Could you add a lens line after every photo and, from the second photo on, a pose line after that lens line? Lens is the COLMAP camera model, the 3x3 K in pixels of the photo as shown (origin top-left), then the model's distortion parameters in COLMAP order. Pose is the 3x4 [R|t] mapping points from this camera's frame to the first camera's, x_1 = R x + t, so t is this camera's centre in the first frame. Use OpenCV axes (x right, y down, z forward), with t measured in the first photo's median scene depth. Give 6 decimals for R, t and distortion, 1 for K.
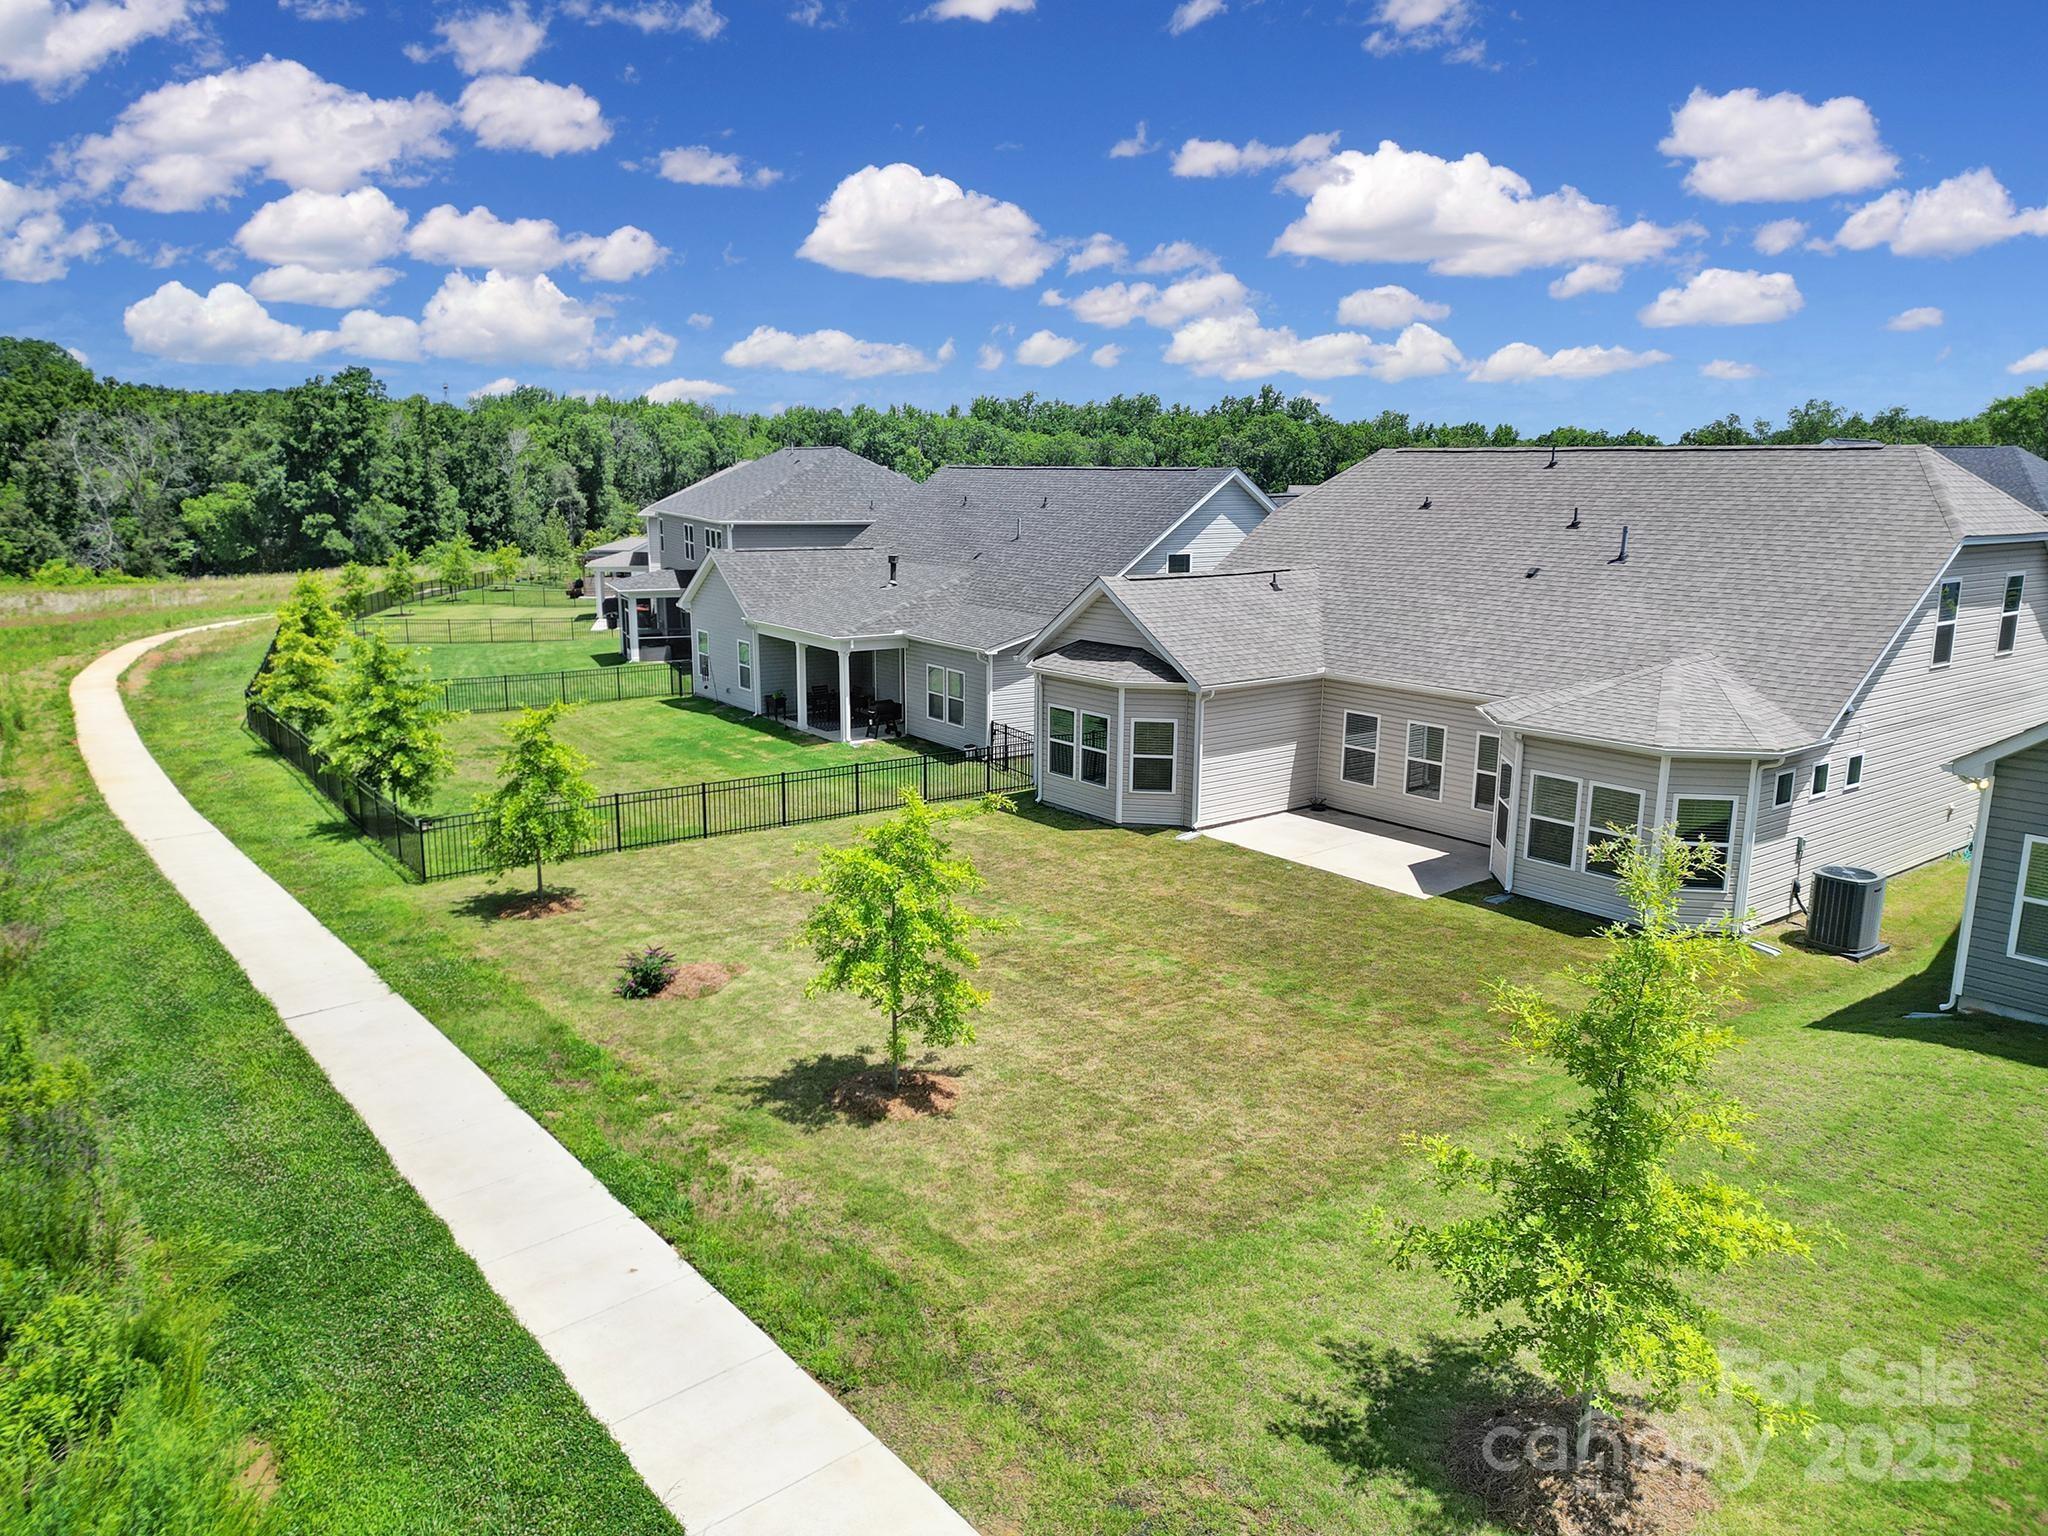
lens RADIAL K [[1431.6, 0, 1021.9], [0, 1431.6, 779.0], [0, 0, 1]] dist [0.048265, -0.028692]
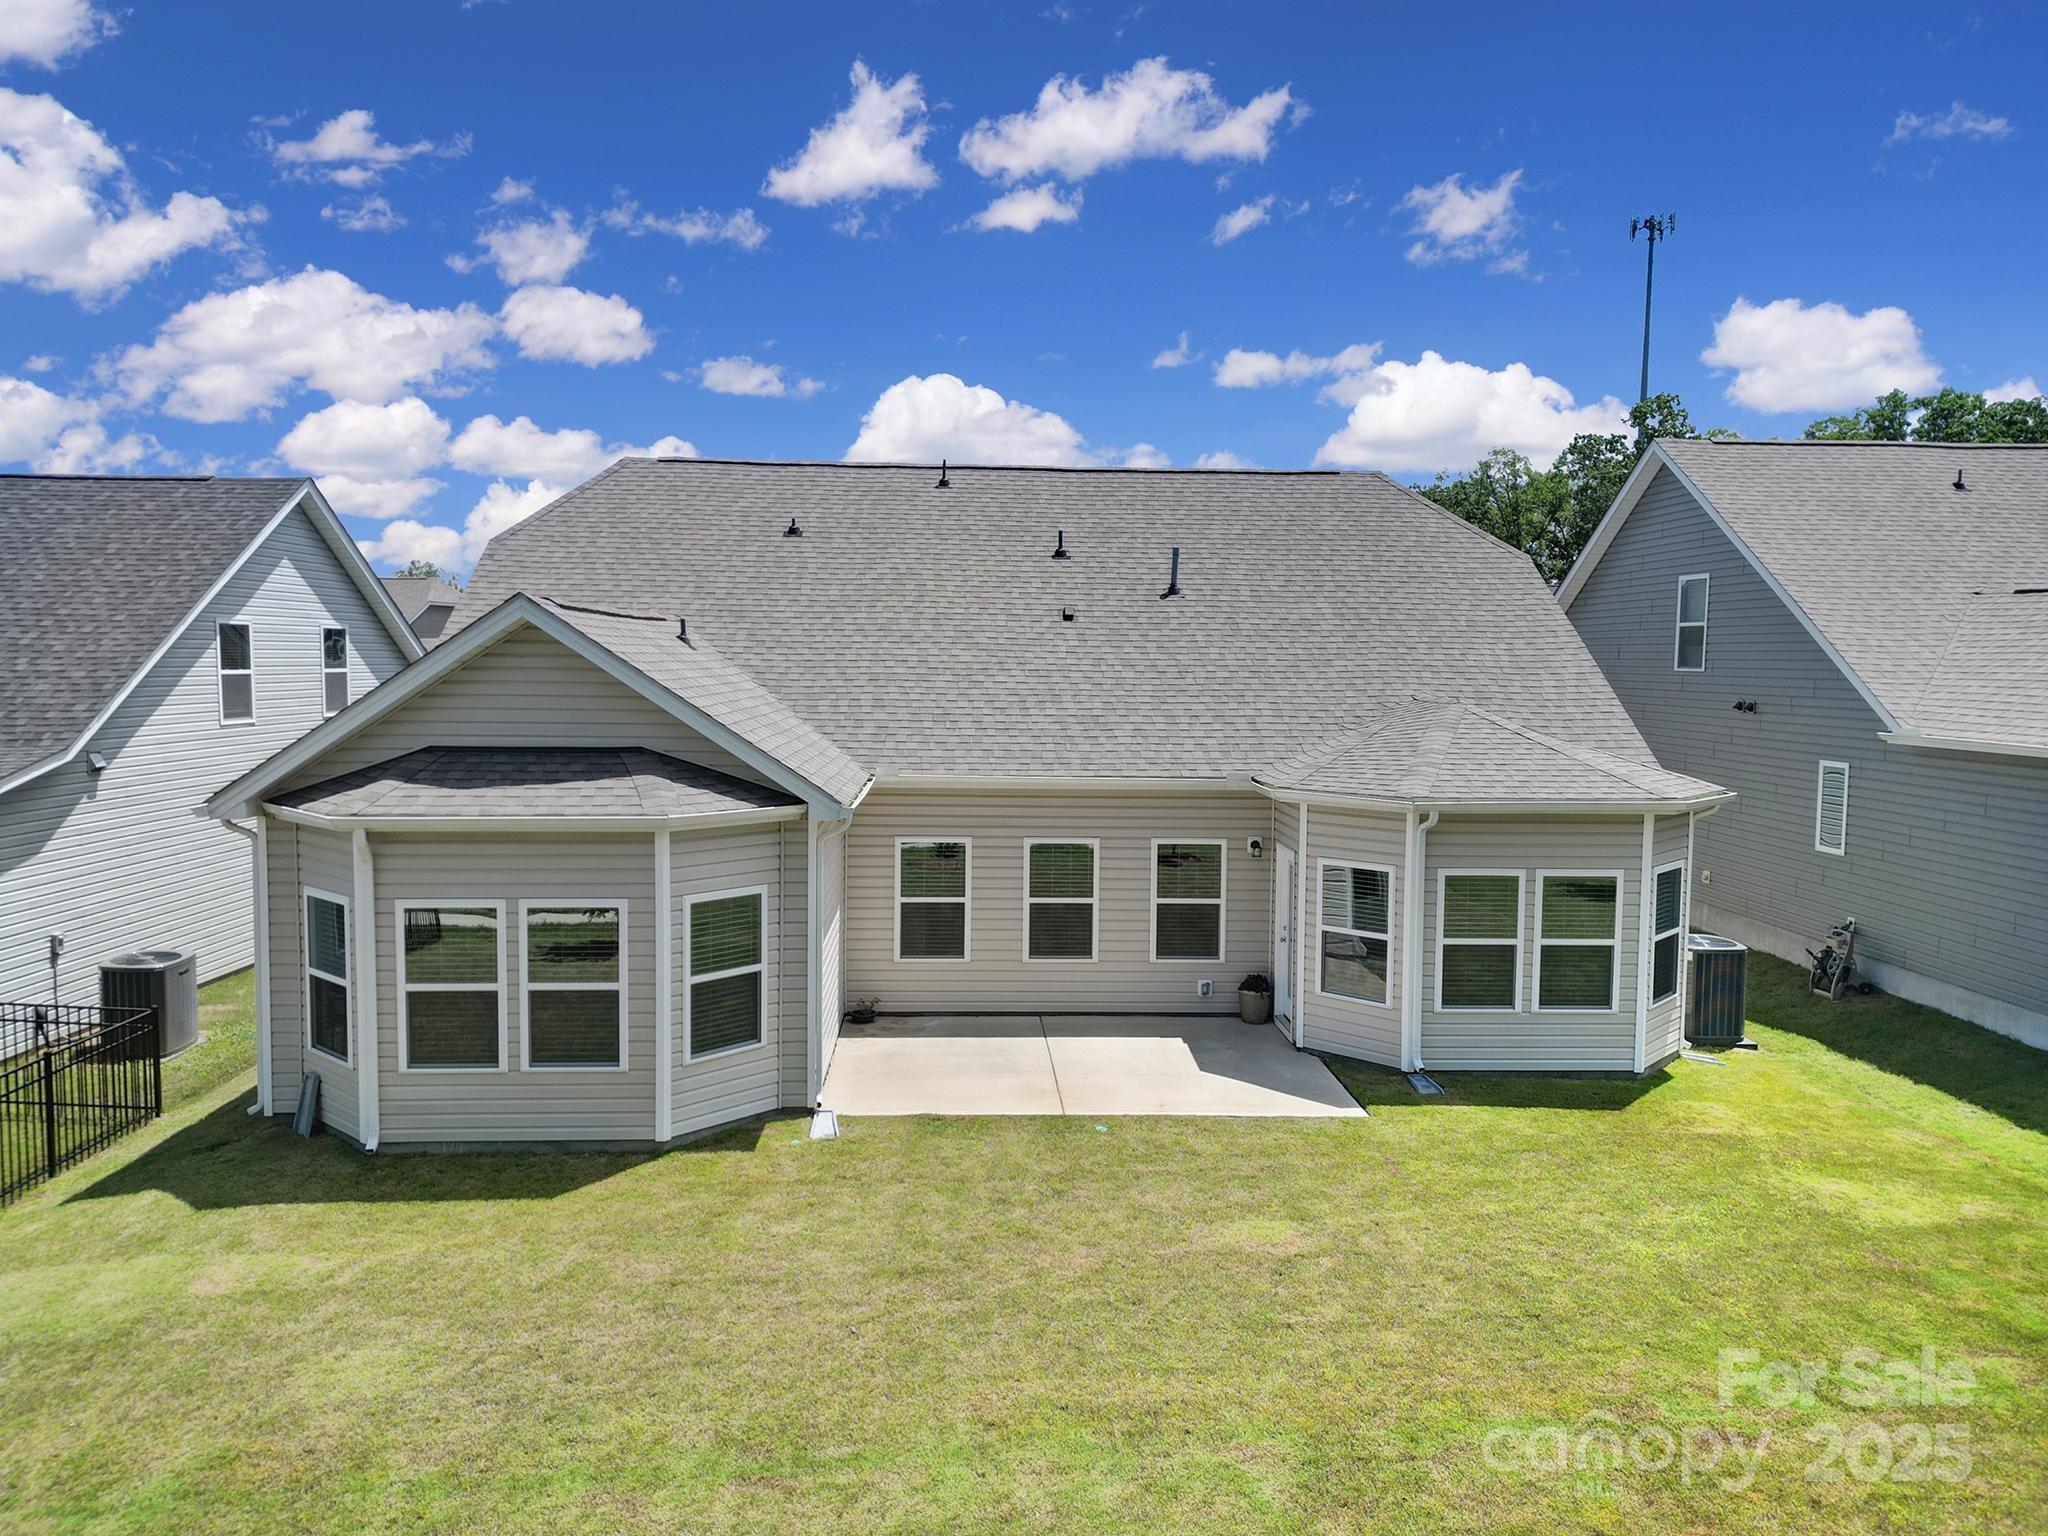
lens RADIAL K [[1431.6, 0, 1027.7], [0, 1431.6, 759.1], [0, 0, 1]] dist [0.048265, -0.028692]
pose [[0.575979, -0.057441, 0.815444, -0.228587], [0.166809, 0.984798, -0.048453, -0.045877], [-0.800264, 0.163931, 0.576805, 0.655880]]
